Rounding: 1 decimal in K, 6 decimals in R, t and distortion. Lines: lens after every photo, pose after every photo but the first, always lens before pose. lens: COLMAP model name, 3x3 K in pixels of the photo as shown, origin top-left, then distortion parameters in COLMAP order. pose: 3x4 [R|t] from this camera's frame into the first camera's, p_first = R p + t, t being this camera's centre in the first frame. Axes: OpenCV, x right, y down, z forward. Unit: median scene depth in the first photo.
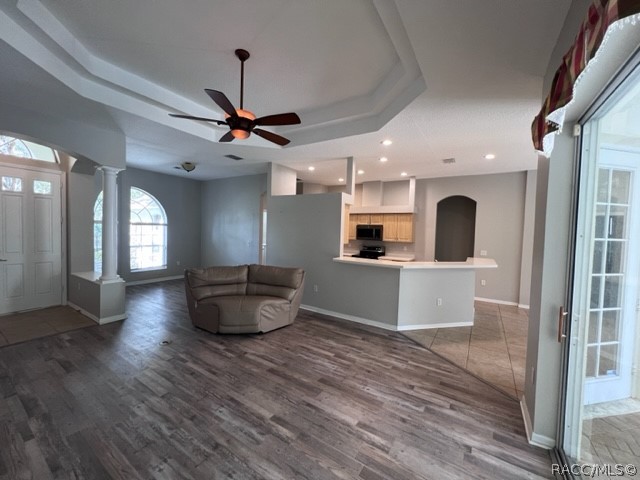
lens RADIAL K [[255.9, 0, 319.4], [0, 255.9, 238.5], [0, 0, 1]] dist [-0.001592, 0.000942]
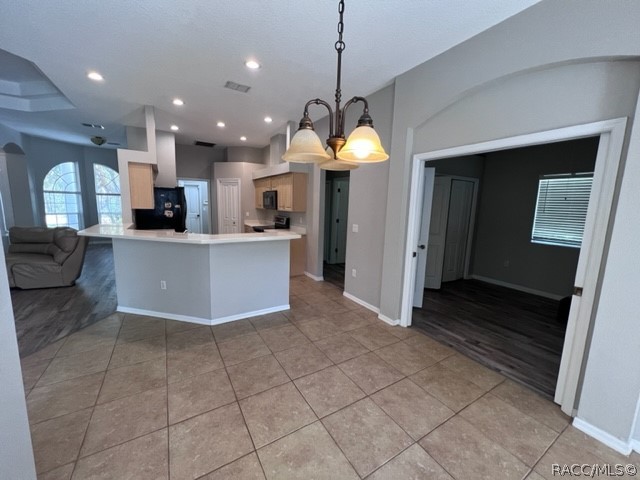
lens RADIAL K [[255.9, 0, 319.6], [0, 255.9, 238.5], [0, 0, 1]] dist [-0.001592, 0.000942]
pose [[0.899320, 0.055762, -0.433721, 1.448928], [-0.017155, 0.995572, 0.092427, 0.043208], [0.436954, -0.075681, 0.896294, 0.650227]]
